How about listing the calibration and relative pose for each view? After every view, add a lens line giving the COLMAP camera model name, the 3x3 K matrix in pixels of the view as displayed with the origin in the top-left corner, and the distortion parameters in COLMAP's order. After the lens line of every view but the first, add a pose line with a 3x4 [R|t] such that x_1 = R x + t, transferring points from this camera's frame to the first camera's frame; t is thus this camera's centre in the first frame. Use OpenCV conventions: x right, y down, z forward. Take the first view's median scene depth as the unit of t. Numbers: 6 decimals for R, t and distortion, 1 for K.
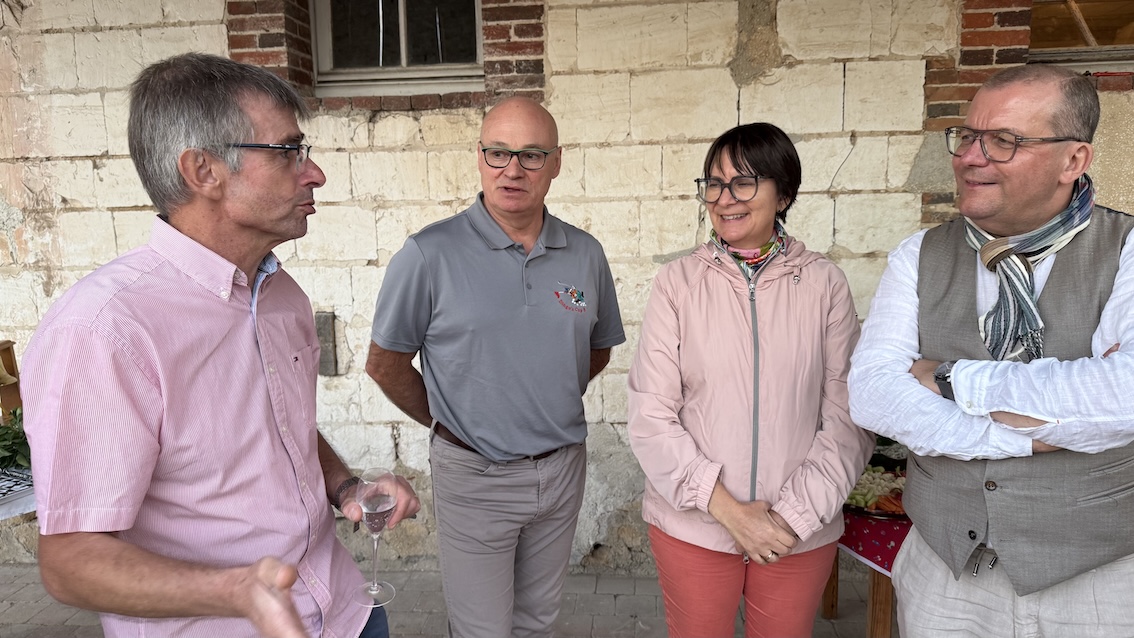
lens RADIAL K [[815.7, 0, 552.4], [0, 815.7, 327.6], [0, 0, 1]] dist [0.024810, -0.026345]
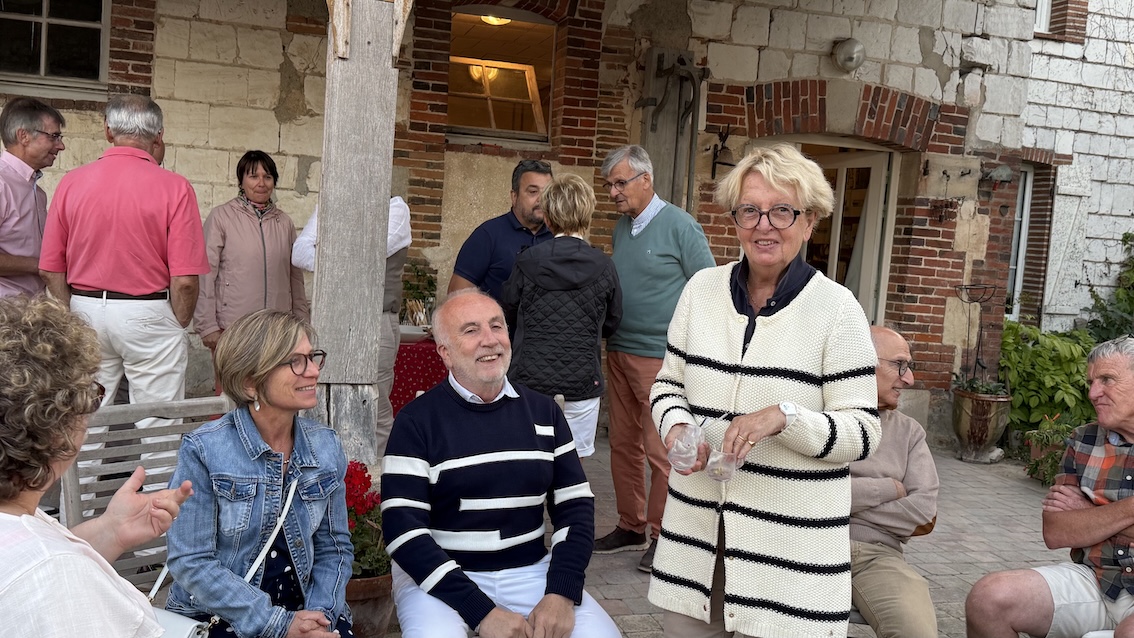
lens RADIAL K [[1045.3, 0, 563.6], [0, 1045.3, 340.1], [0, 0, 1]] dist [0.058554, 0.000000]
pose [[0.918005, 0.054092, 0.392862, -0.054908], [-0.028275, 0.997060, -0.071210, 0.269888], [-0.395559, 0.054263, 0.916836, -1.123601]]
